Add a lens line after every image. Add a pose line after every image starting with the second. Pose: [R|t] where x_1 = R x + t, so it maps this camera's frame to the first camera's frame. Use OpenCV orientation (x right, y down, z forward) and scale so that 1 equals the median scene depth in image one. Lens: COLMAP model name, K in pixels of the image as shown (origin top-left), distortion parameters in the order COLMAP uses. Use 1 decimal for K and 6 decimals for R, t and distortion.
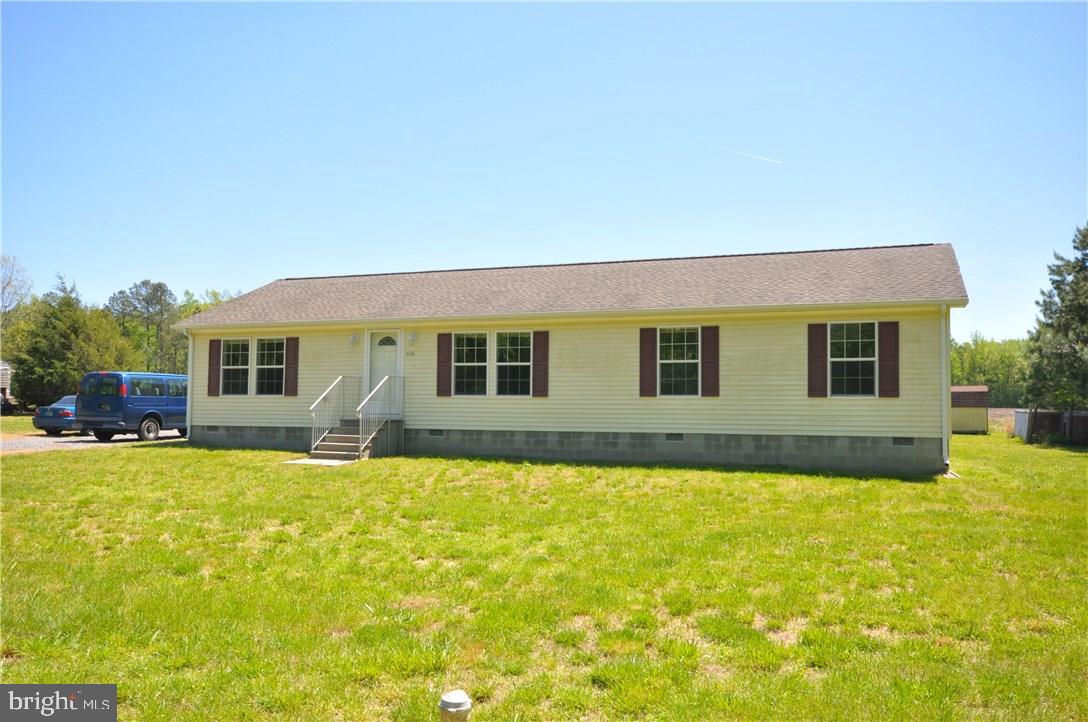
lens RADIAL K [[782.9, 0, 562.6], [0, 782.9, 362.2], [0, 0, 1]] dist [0.001121, 0.001952]
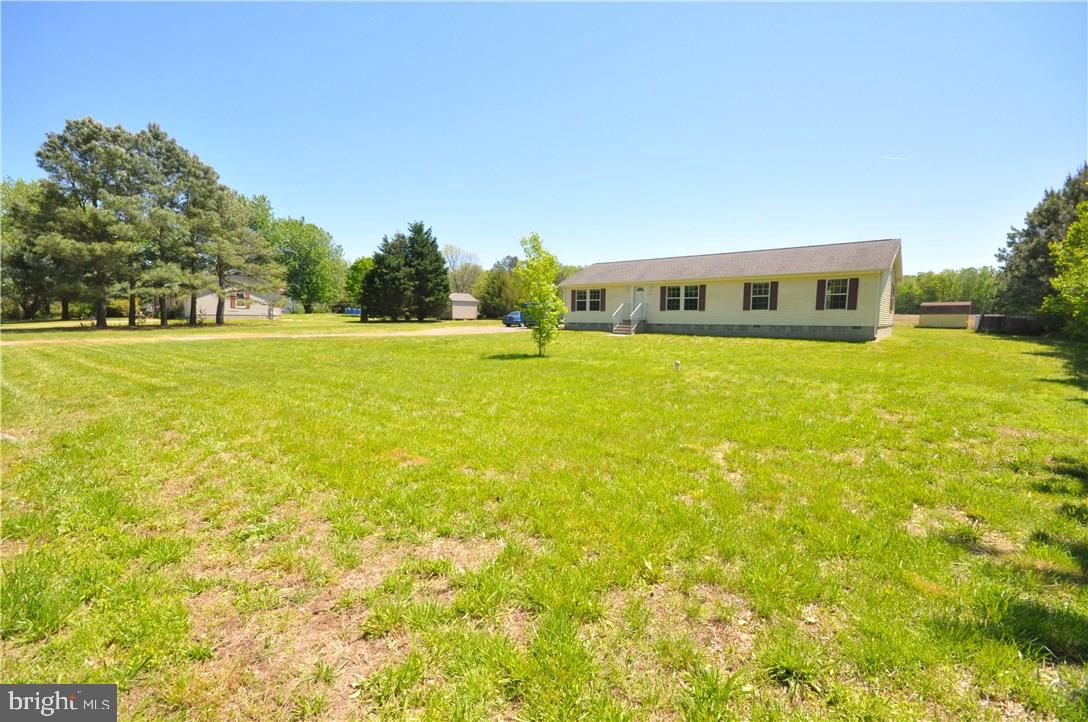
lens RADIAL K [[469.2, 0, 544.0], [0, 469.2, 361.0], [0, 0, 1]] dist [0.000568, 0.000000]
pose [[0.931652, 0.029945, -0.362116, 0.050329], [0.025772, 0.988642, 0.148062, -0.033105], [0.362436, -0.147274, 0.920299, -0.607345]]
